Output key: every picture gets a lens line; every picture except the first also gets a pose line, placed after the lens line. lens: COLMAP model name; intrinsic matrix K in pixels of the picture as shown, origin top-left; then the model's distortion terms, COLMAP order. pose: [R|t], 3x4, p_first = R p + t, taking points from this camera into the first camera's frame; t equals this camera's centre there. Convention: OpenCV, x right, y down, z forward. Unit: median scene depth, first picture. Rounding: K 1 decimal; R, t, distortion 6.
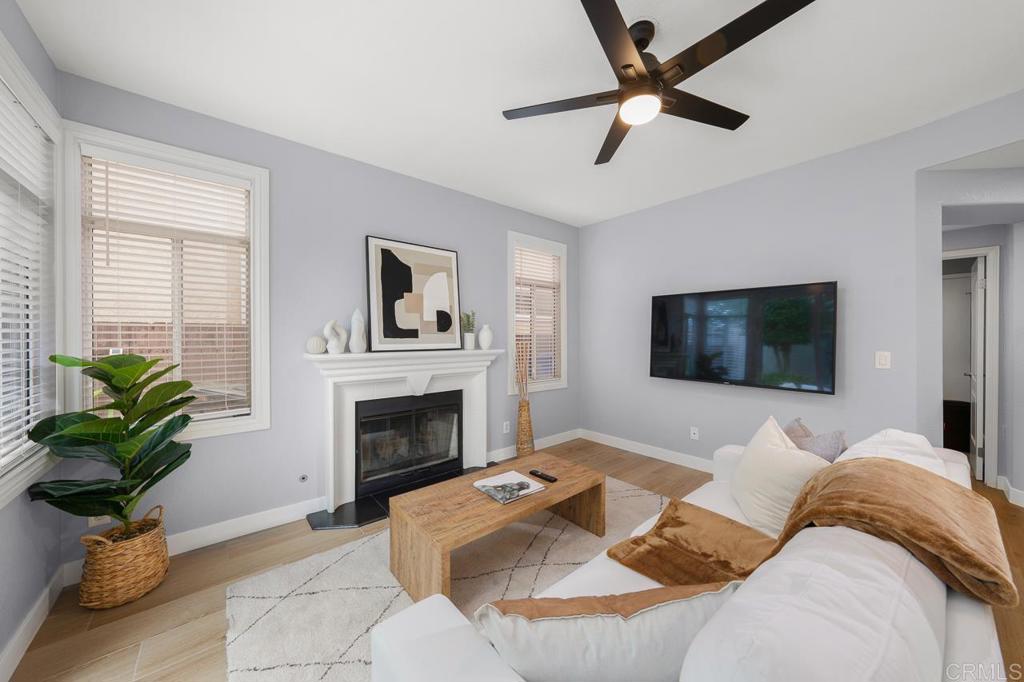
lens RADIAL K [[352.5, 0, 520.6], [0, 352.5, 341.4], [0, 0, 1]] dist [-0.000286, -0.000038]
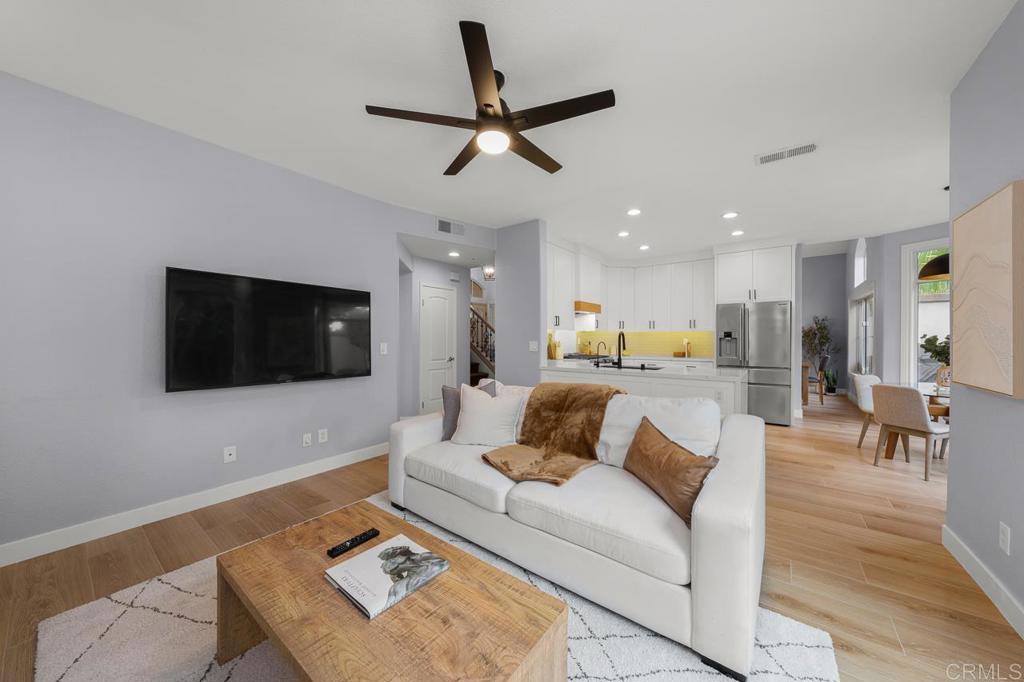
lens RADIAL K [[344.9, 0, 512.0], [0, 344.9, 341.0], [0, 0, 1]] dist [-0.000549, -0.000008]
pose [[-0.212456, -0.001498, 0.977169, -0.430800], [0.007575, 0.999966, 0.003180, 0.011066], [-0.977141, 0.008077, -0.212438, 0.600063]]
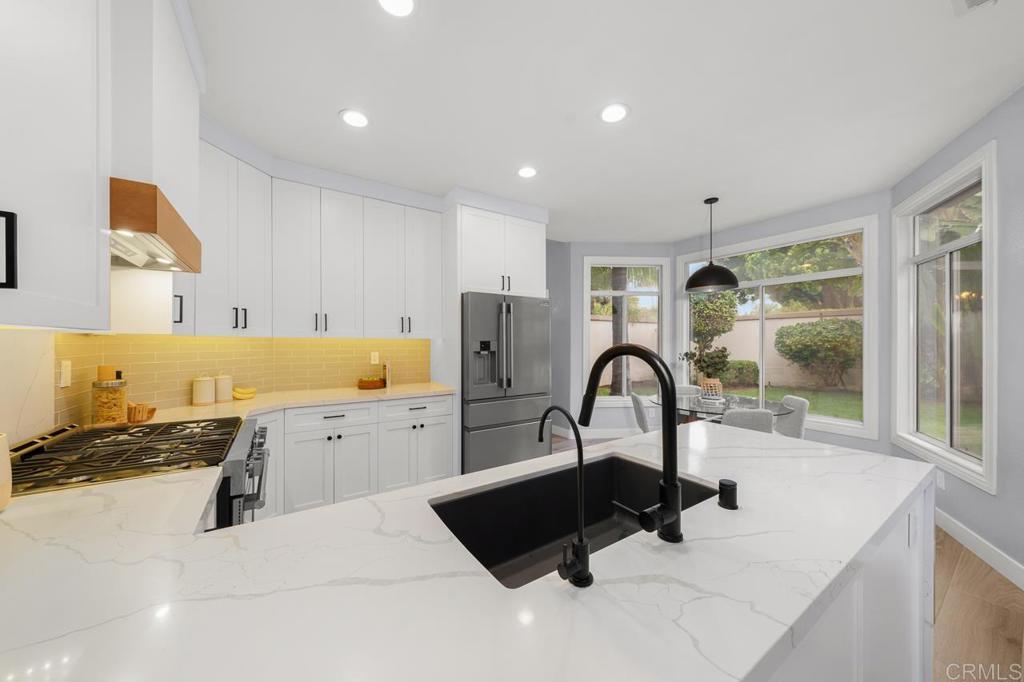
lens RADIAL K [[354.8, 0, 516.8], [0, 354.8, 347.4], [0, 0, 1]] dist [-0.000587, -0.000004]
pose [[-0.993502, -0.002022, 0.113798, 0.802149], [0.001049, 0.999637, 0.026918, -0.030582], [-0.113811, 0.026863, -0.993139, 0.207537]]
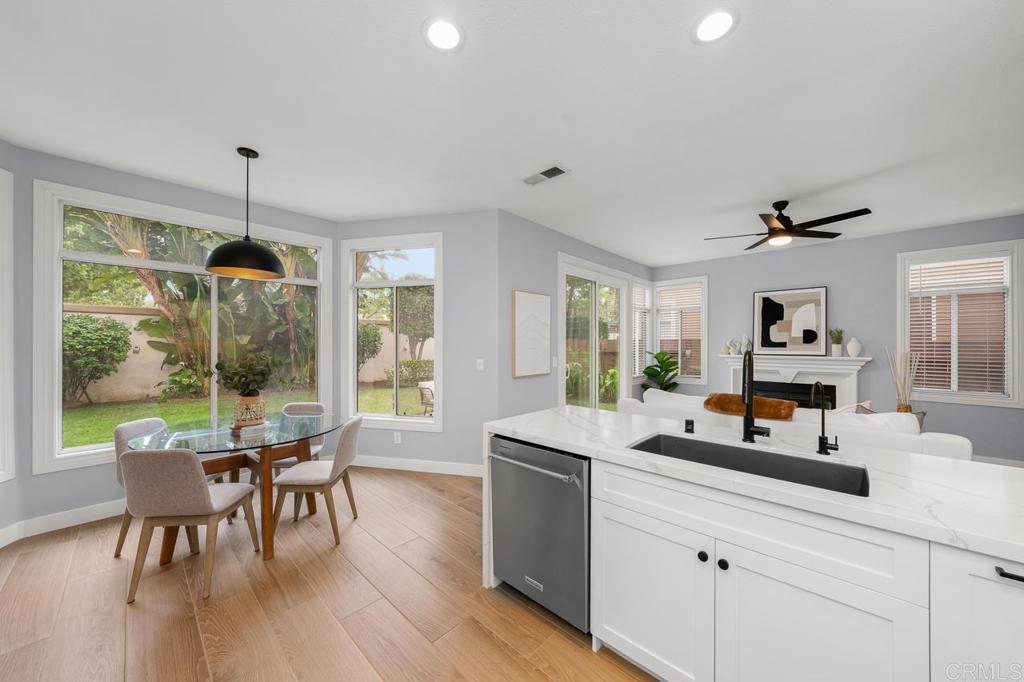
lens RADIAL K [[366.4, 0, 512.0], [0, 366.4, 341.0], [0, 0, 1]] dist [0.000073, 0.000007]
pose [[0.118656, 0.001543, -0.992934, 1.252897], [-0.005175, 0.999986, 0.000936, -0.034862], [0.992922, 0.005028, 0.118663, -0.470589]]
